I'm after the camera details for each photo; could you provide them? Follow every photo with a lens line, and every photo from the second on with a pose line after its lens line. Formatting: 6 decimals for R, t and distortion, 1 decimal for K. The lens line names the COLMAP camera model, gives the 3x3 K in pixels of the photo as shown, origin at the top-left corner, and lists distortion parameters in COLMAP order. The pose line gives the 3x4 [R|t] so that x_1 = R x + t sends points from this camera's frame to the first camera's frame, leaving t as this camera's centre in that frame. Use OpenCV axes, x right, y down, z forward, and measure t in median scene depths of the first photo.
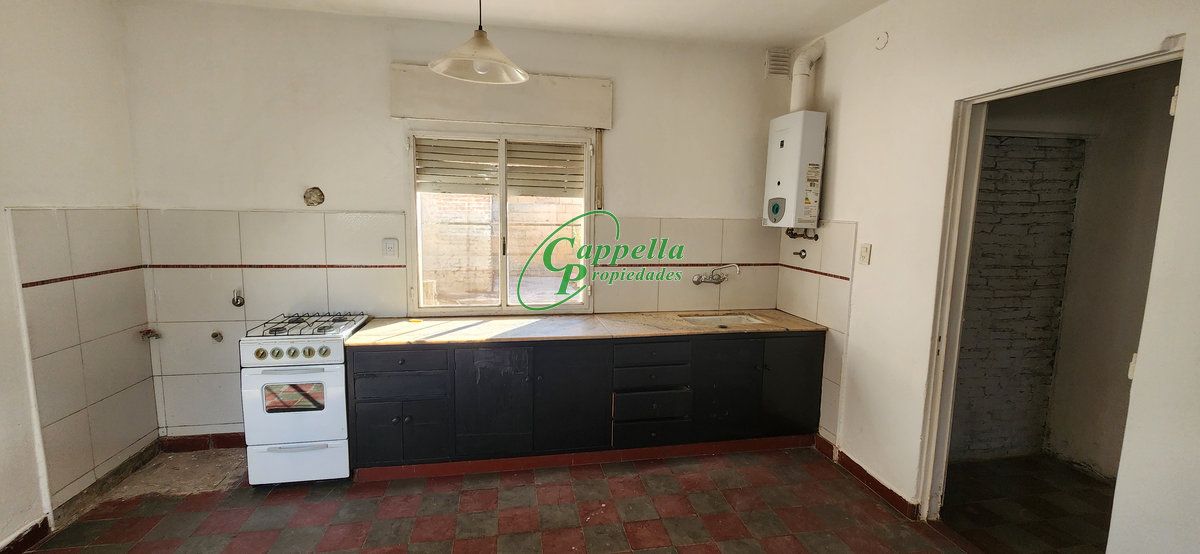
lens RADIAL K [[490.2, 0, 596.6], [0, 490.2, 271.0], [0, 0, 1]] dist [0.006141, -0.003344]
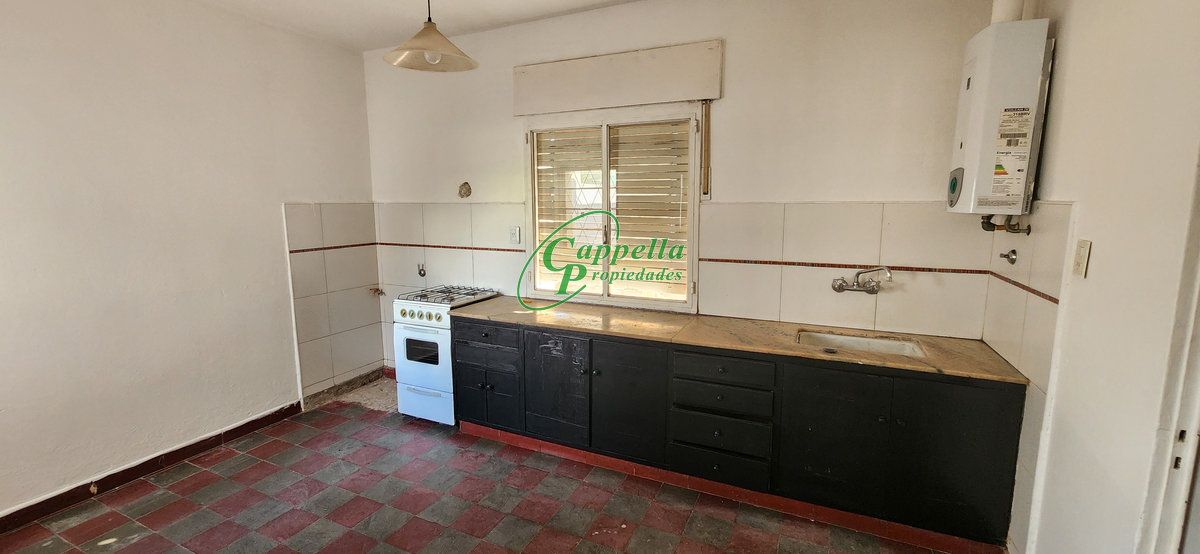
lens RADIAL K [[490.2, 0, 593.5], [0, 490.2, 270.8], [0, 0, 1]] dist [0.006141, -0.003344]
pose [[0.810915, 0.061745, -0.581898, 0.405215], [-0.054898, 0.998059, 0.029399, -0.007083], [0.582583, 0.008105, 0.812730, 0.212394]]
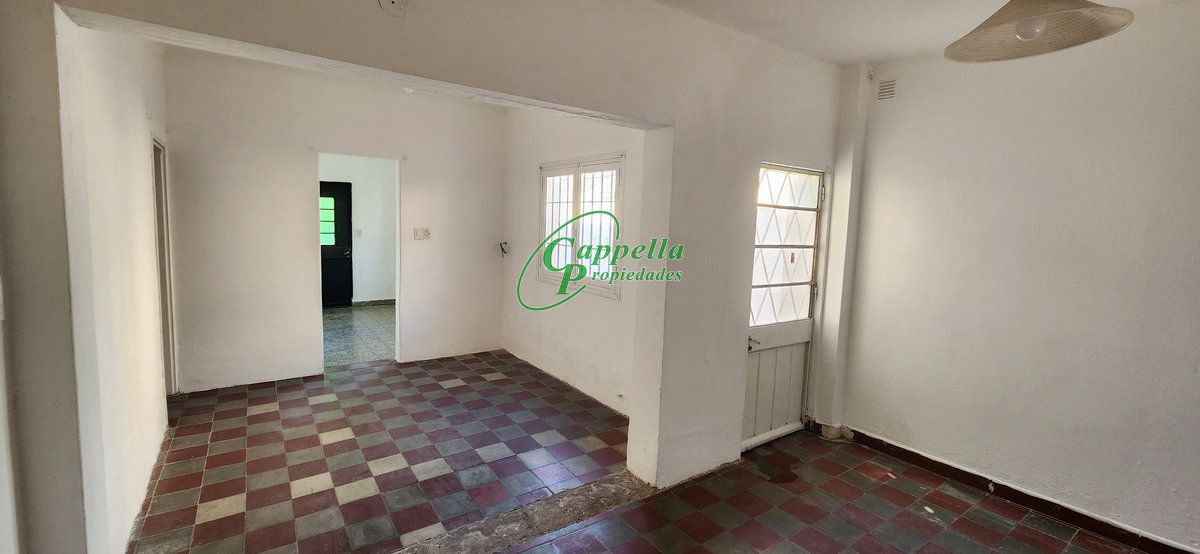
lens RADIAL K [[490.2, 0, 605.1], [0, 490.2, 270.3], [0, 0, 1]] dist [0.006141, -0.003344]
pose [[-0.899874, -0.002369, -0.436144, 0.360593], [-0.101396, 0.973723, 0.203916, -0.094123], [0.424200, 0.227722, -0.876468, 0.785592]]
